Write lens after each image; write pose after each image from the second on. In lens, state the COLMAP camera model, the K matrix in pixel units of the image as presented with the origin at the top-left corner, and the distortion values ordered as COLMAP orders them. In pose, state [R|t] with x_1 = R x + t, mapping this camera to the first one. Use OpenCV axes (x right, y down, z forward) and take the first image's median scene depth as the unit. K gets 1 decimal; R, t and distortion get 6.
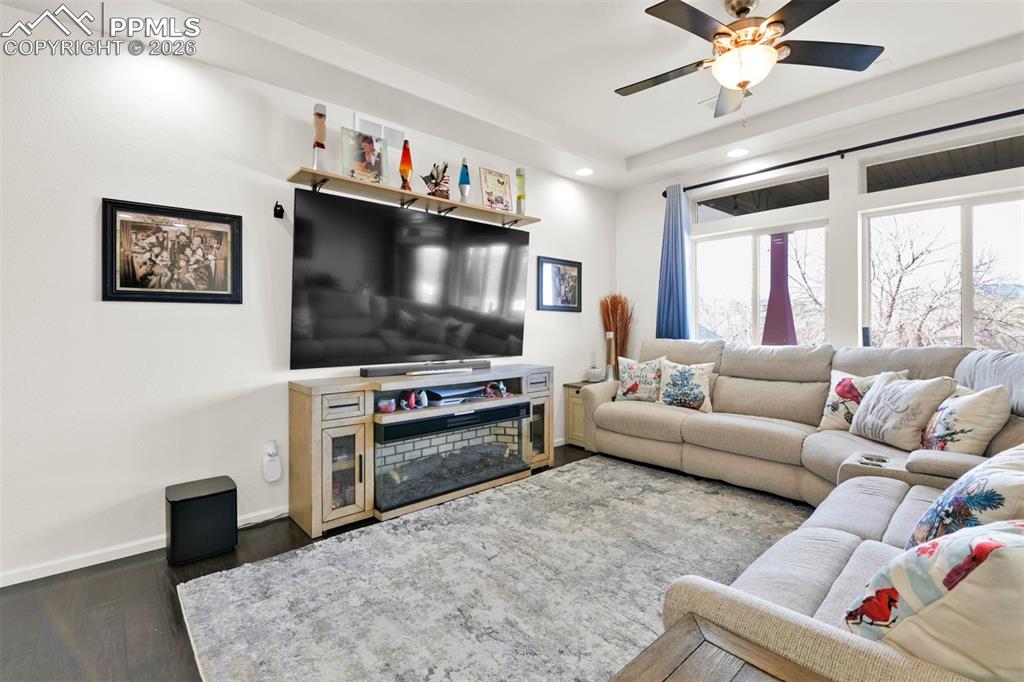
lens RADIAL K [[464.1, 0, 512.5], [0, 464.1, 326.4], [0, 0, 1]] dist [-0.012408, -0.000912]
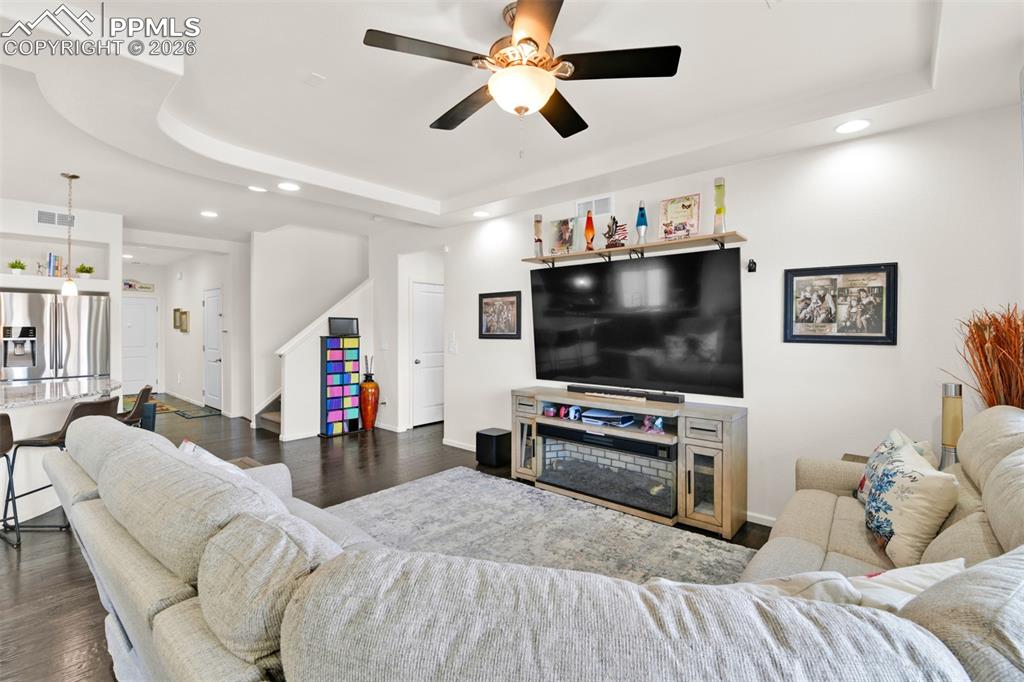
lens RADIAL K [[464.1, 0, 512.5], [0, 464.1, 326.4], [0, 0, 1]] dist [-0.012408, -0.000912]
pose [[0.104659, -0.003473, -0.994502, 0.933052], [-0.000936, 0.999993, -0.003591, -0.070977], [0.994508, 0.001307, 0.104655, 0.599193]]
